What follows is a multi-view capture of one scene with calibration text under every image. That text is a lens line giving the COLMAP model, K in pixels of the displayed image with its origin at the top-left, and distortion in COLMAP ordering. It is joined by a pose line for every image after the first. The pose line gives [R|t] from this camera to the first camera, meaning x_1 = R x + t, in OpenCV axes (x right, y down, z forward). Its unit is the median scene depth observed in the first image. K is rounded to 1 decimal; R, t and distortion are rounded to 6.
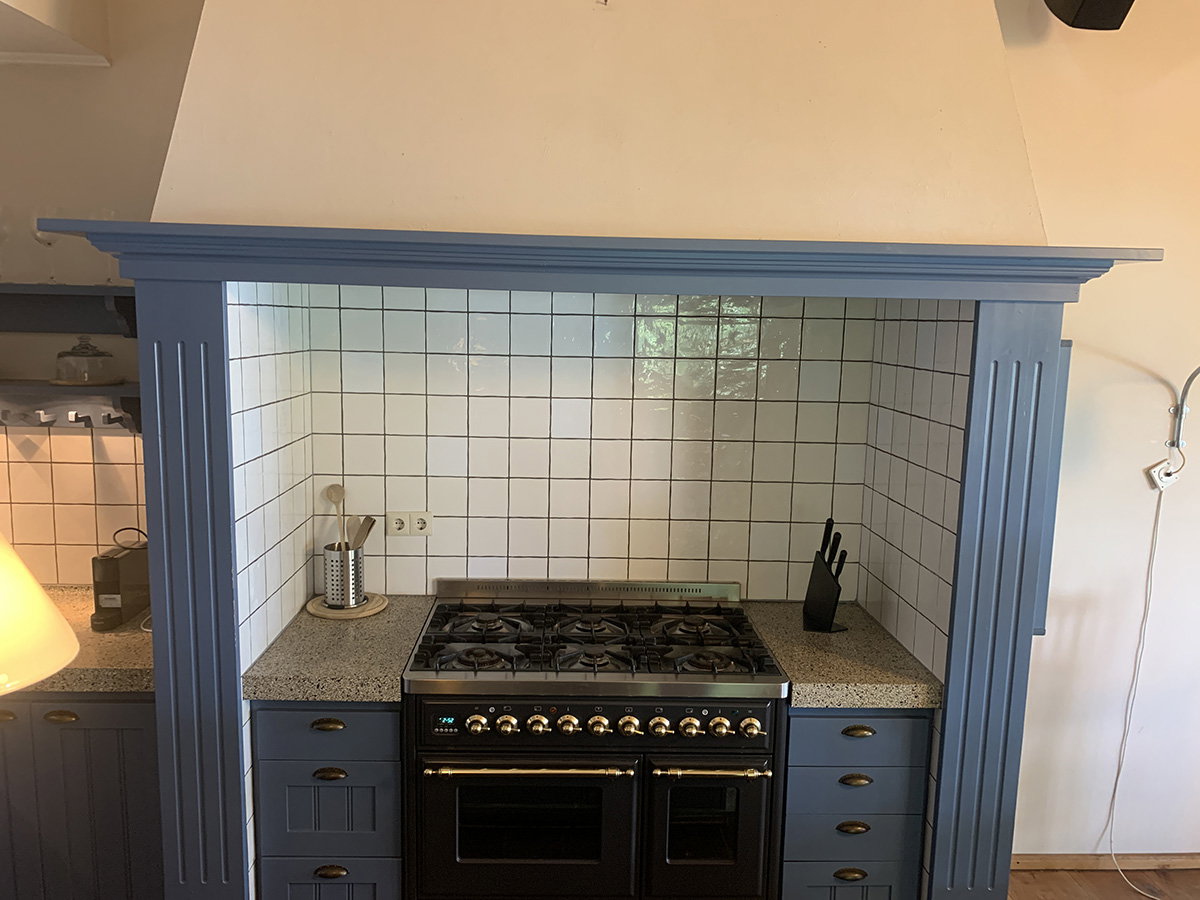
lens RADIAL K [[910.7, 0, 586.4], [0, 910.7, 453.0], [0, 0, 1]] dist [0.112279, -0.185852]
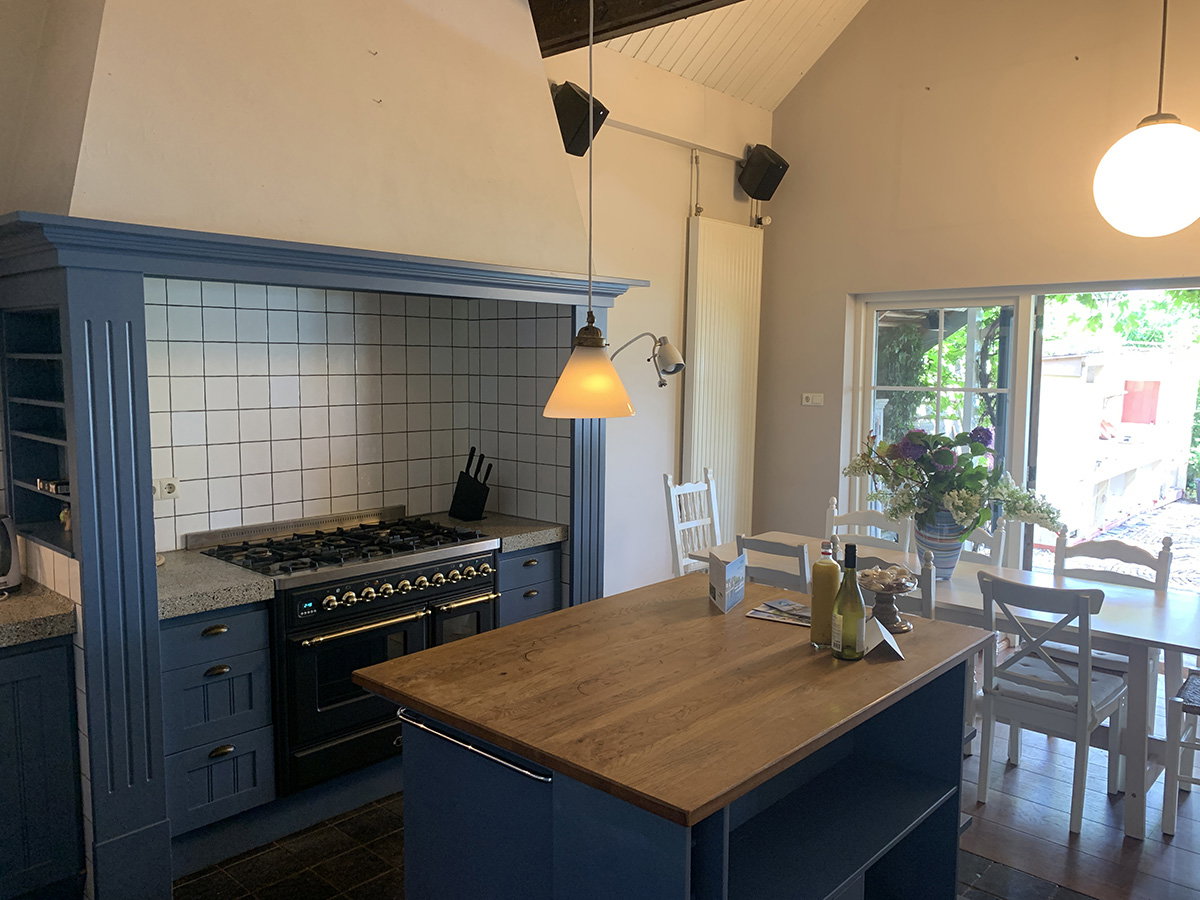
lens RADIAL K [[915.7, 0, 600.0], [0, 915.7, 450.0], [0, 0, 1]] dist [0.013357, -0.001802]
pose [[0.691302, -0.084925, 0.717558, -0.691430], [0.112439, 0.993615, 0.009273, 0.087023], [-0.713764, 0.074271, 0.696437, -0.220222]]
